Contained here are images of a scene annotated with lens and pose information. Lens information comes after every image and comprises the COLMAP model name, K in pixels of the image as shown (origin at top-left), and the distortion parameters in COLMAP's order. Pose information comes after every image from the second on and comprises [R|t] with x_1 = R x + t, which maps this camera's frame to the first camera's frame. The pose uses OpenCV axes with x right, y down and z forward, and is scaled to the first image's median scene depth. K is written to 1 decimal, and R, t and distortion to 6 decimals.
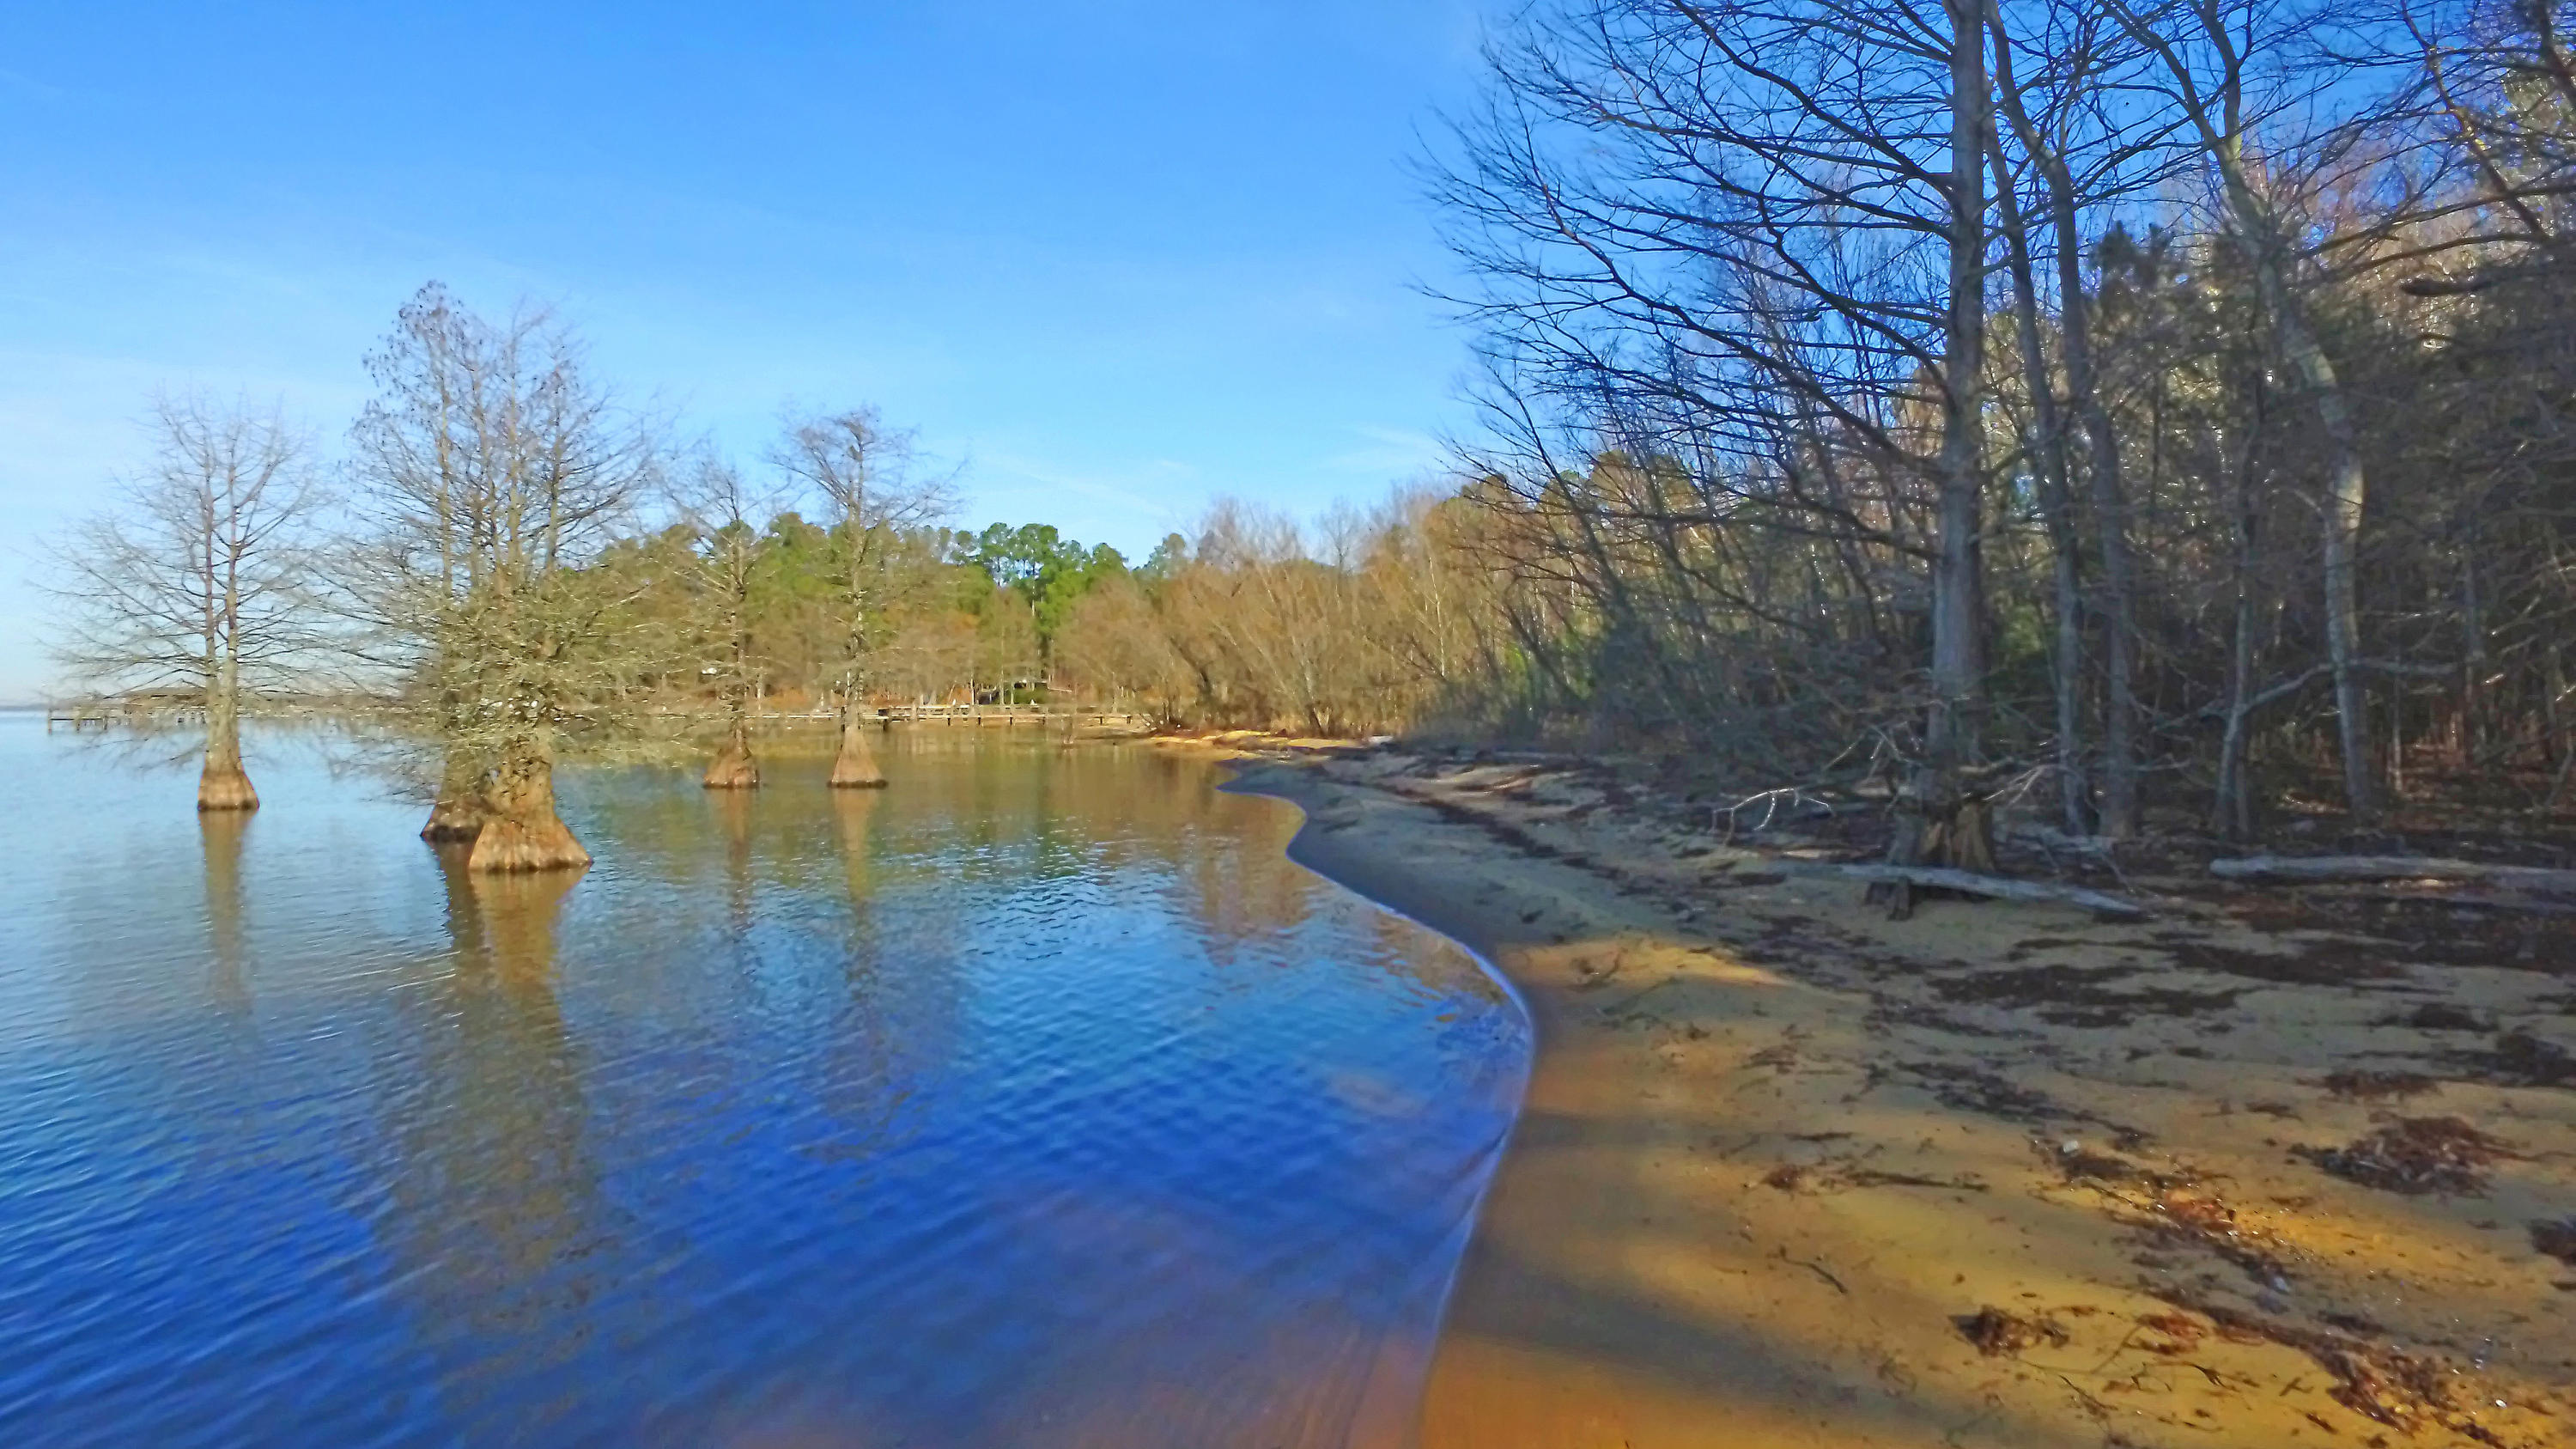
lens RADIAL K [[1516.7, 0, 1294.3], [0, 1516.7, 721.1], [0, 0, 1]] dist [-0.003314, 0.012003]
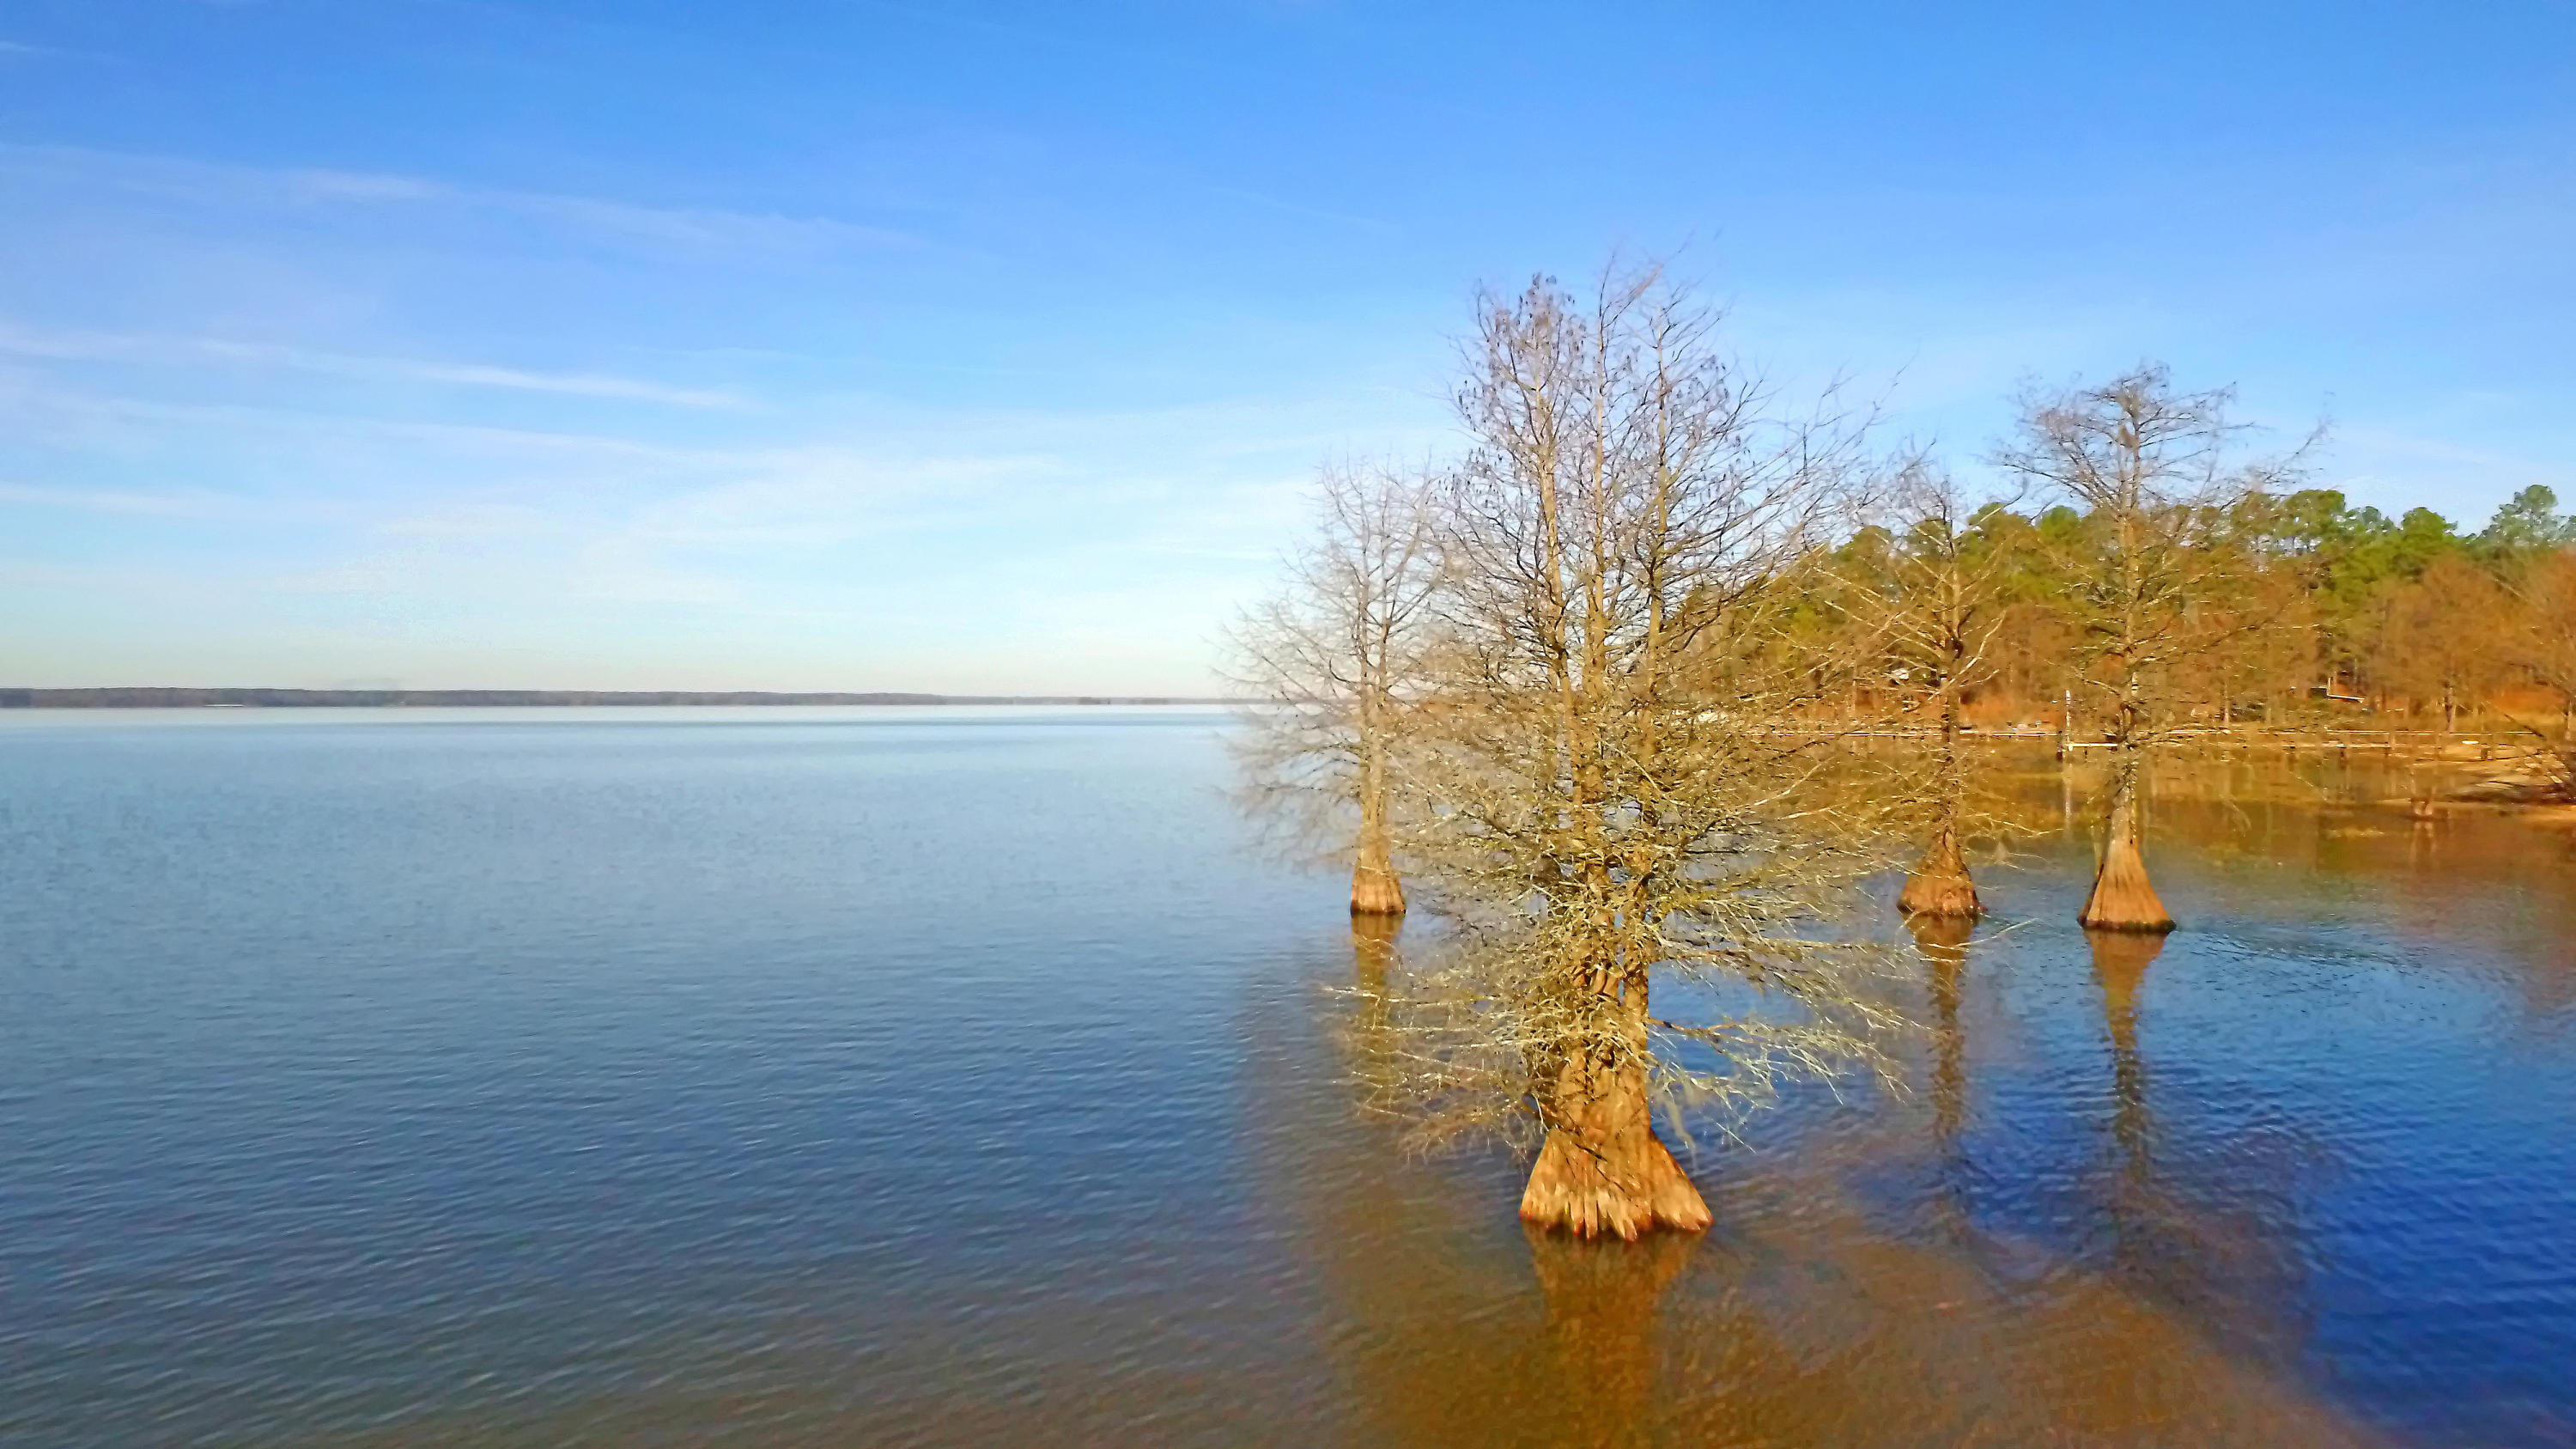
lens RADIAL K [[1516.7, 0, 1294.3], [0, 1516.7, 721.1], [0, 0, 1]] dist [-0.003314, 0.012003]
pose [[0.732962, 0.010704, -0.680185, -0.100406], [-0.008243, 0.999943, 0.006853, -0.051669], [0.680220, 0.000584, 0.733008, 0.247550]]
